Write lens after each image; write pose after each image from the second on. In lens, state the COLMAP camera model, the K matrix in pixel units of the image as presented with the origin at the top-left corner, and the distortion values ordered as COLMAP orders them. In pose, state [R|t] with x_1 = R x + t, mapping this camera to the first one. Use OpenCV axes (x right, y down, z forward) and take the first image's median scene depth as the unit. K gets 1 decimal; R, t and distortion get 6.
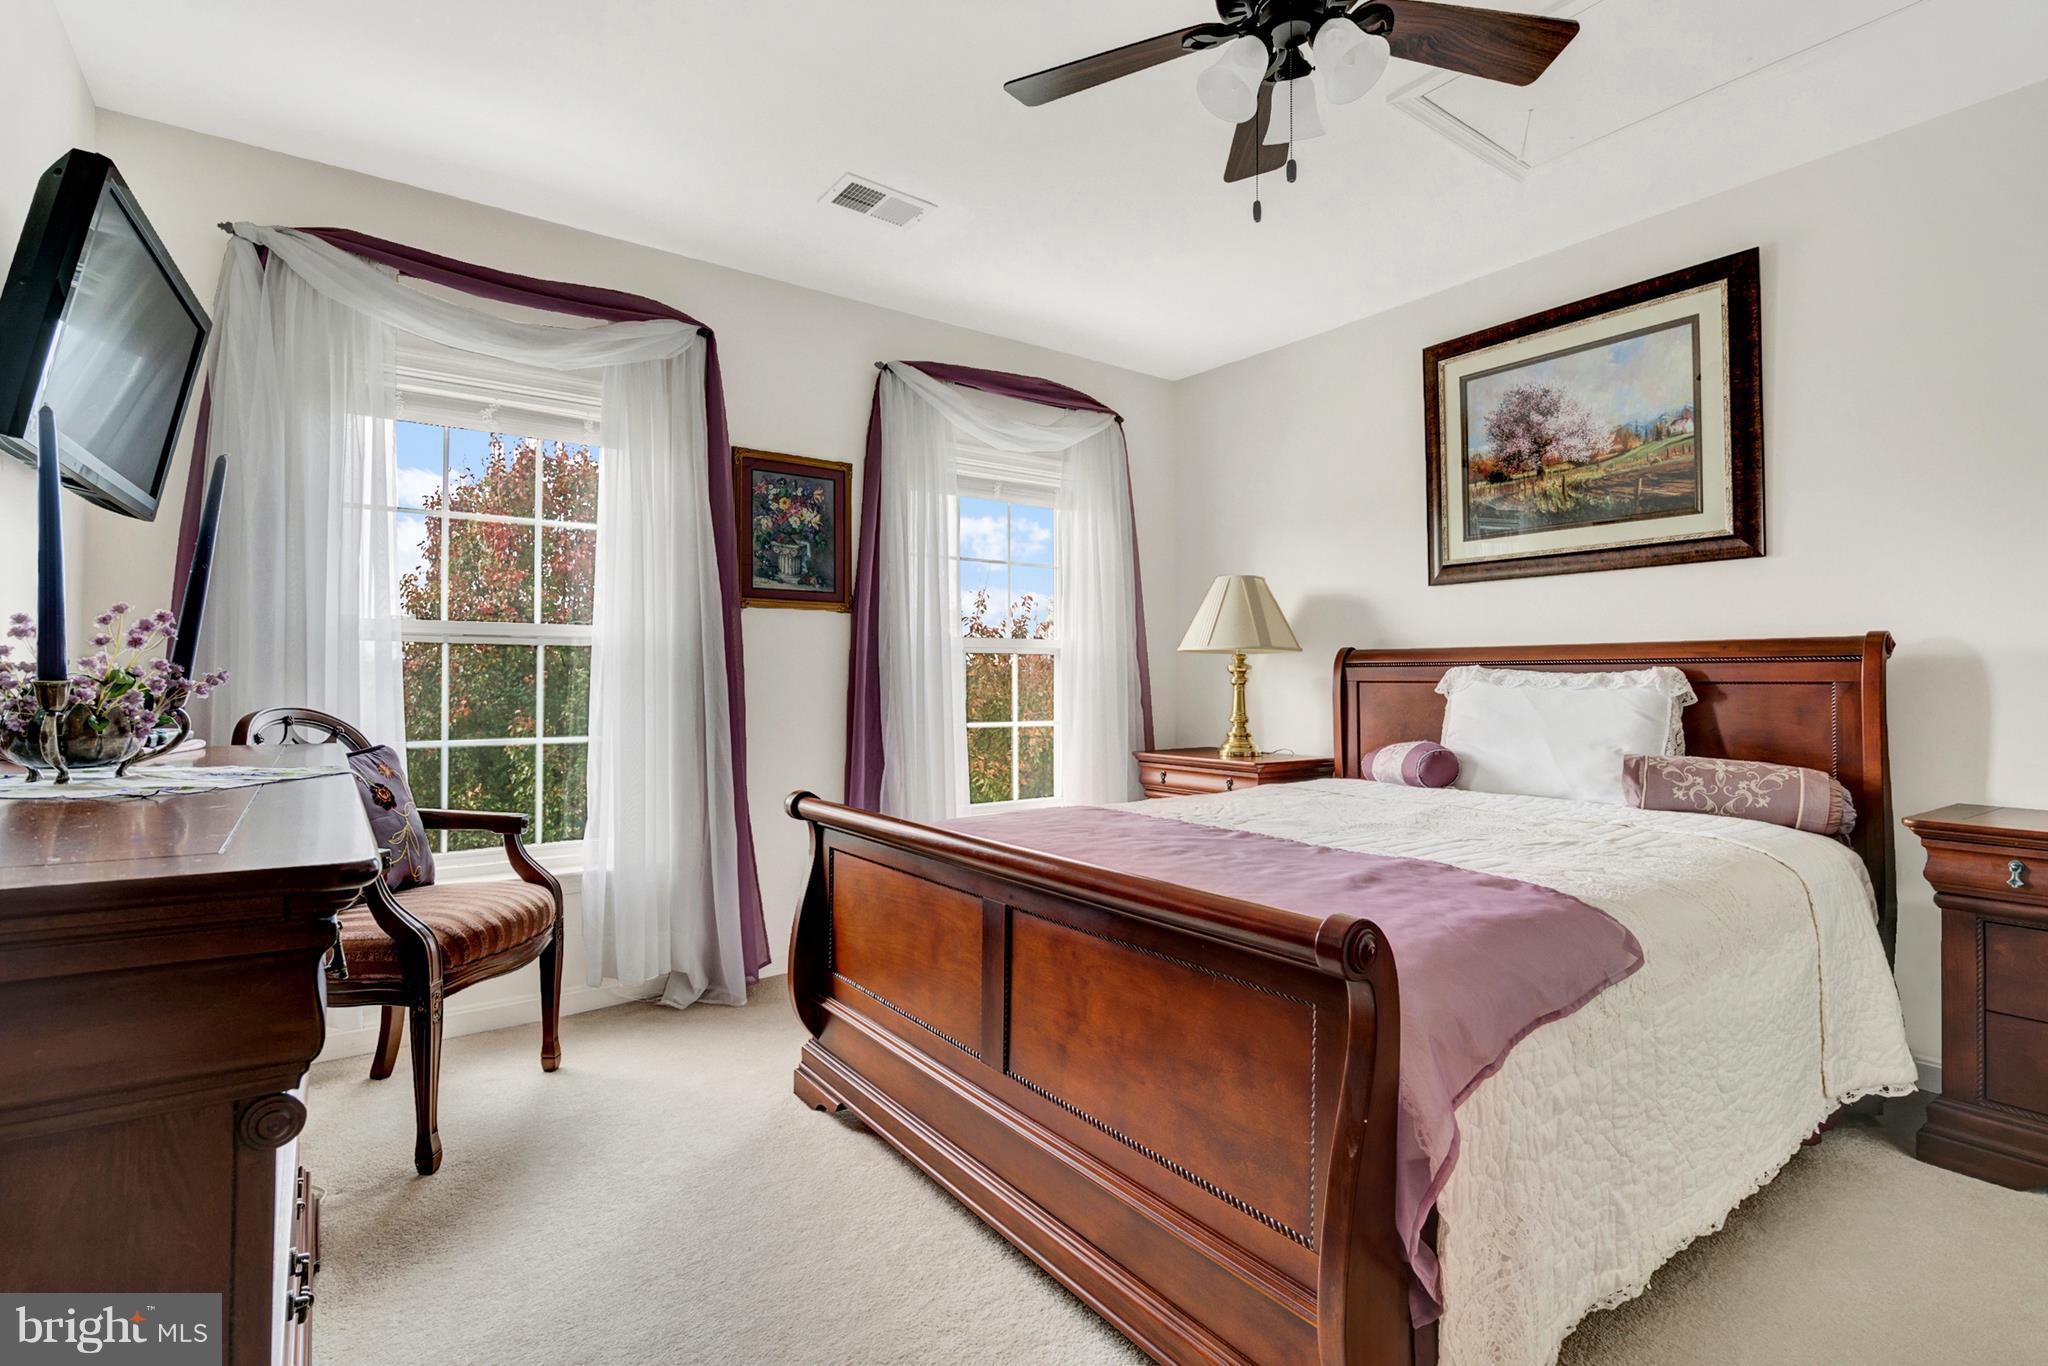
lens RADIAL K [[957.9, 0, 1033.8], [0, 957.9, 675.2], [0, 0, 1]] dist [0.001461, 0.000850]
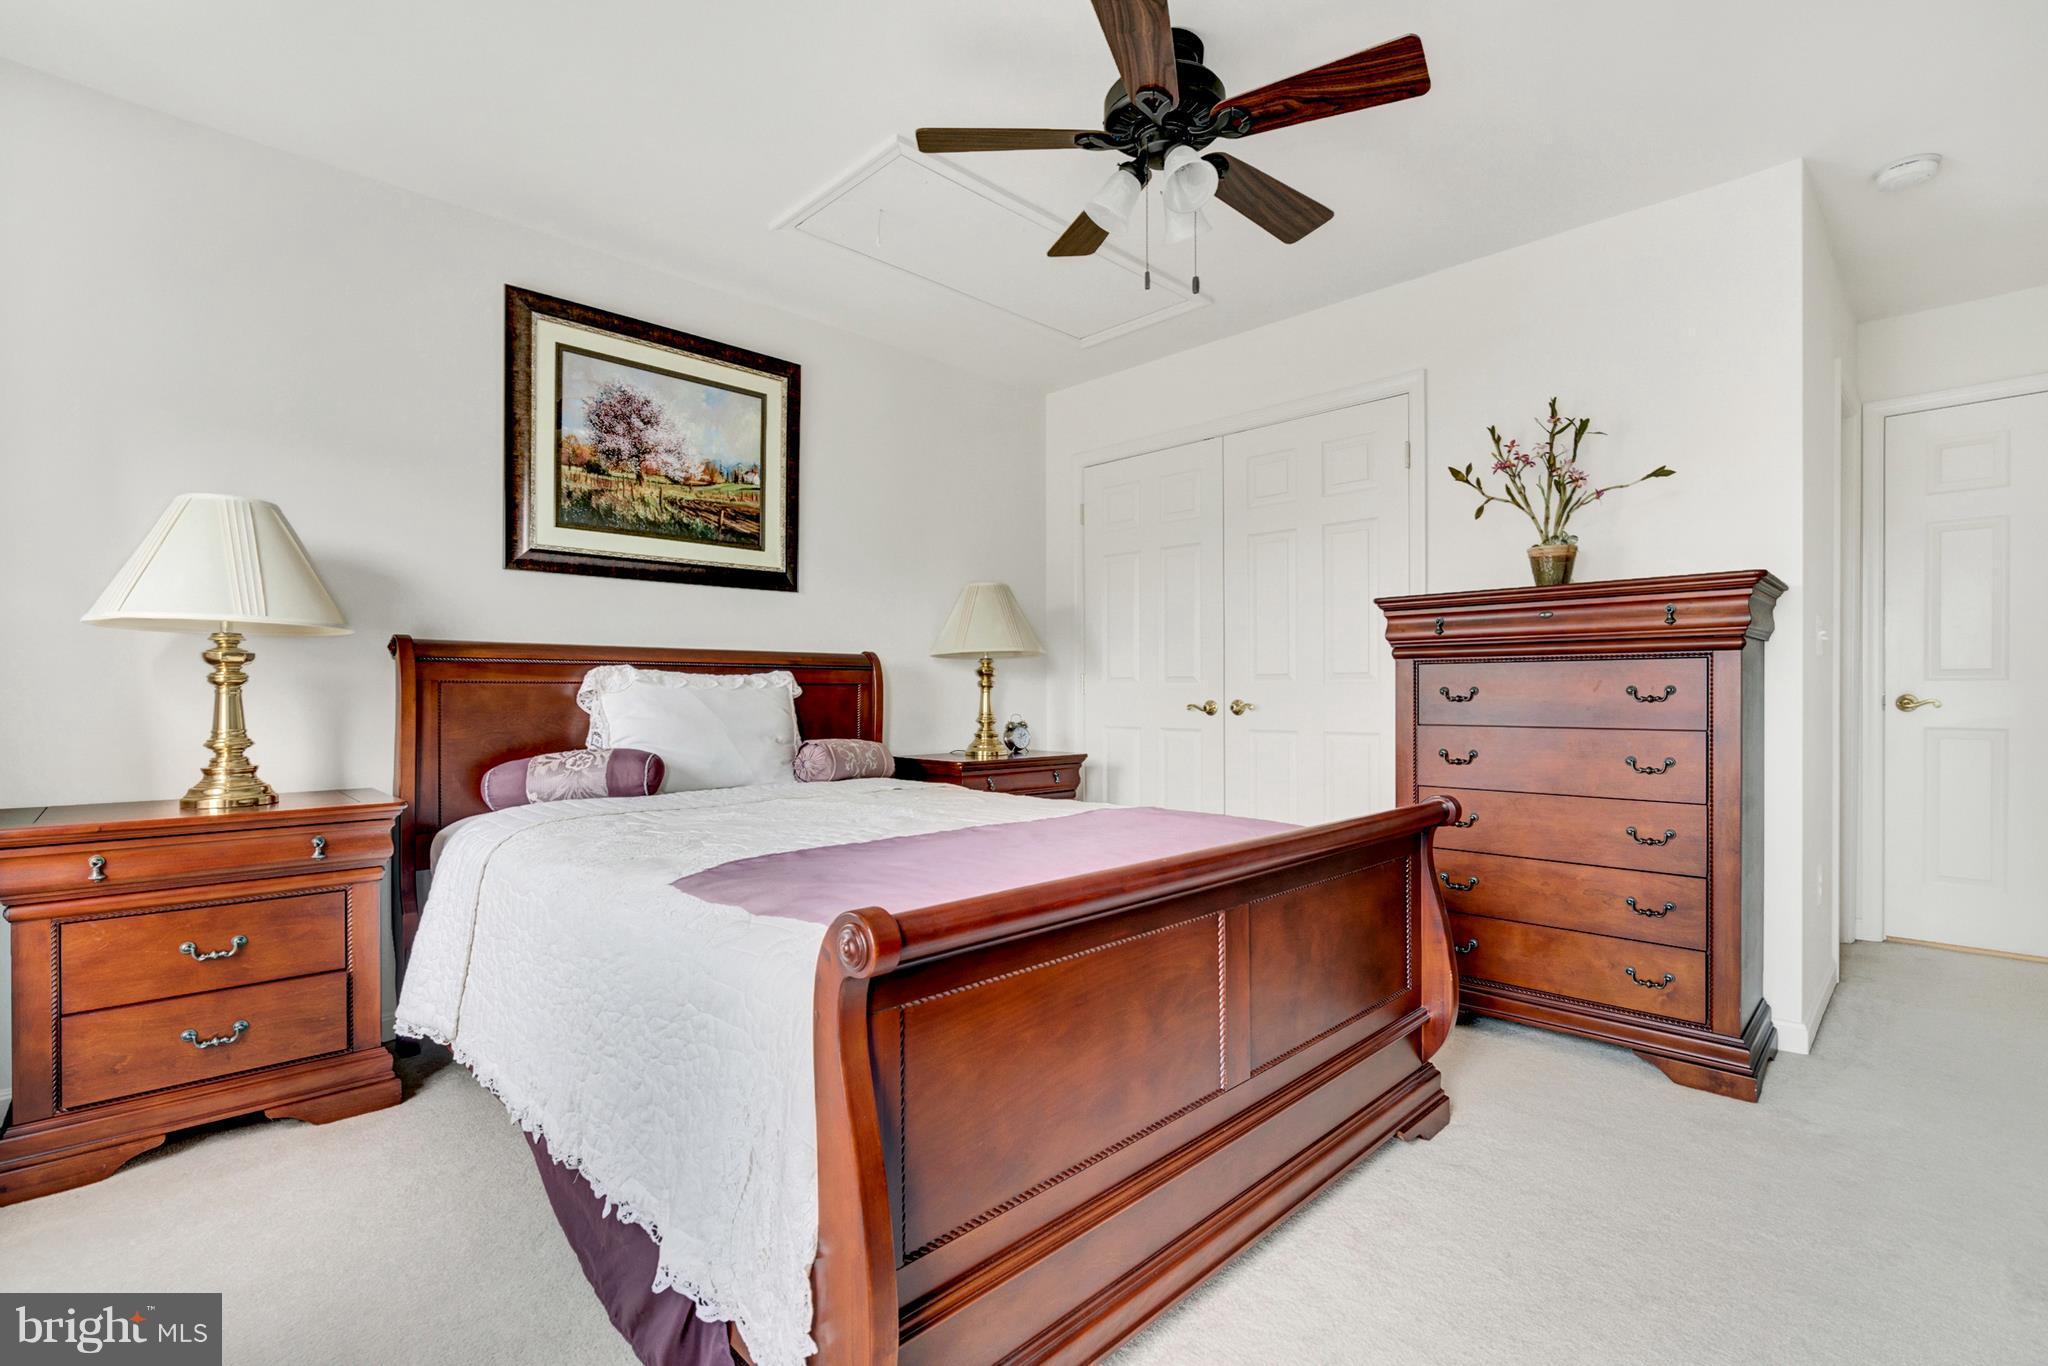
lens RADIAL K [[957.9, 0, 1031.1], [0, 957.9, 690.7], [0, 0, 1]] dist [0.001461, 0.000850]
pose [[-0.150156, -0.007963, 0.988630, -0.561638], [-0.011296, 0.999916, 0.006338, 0.004489], [-0.988598, -0.010216, -0.150233, 0.758611]]
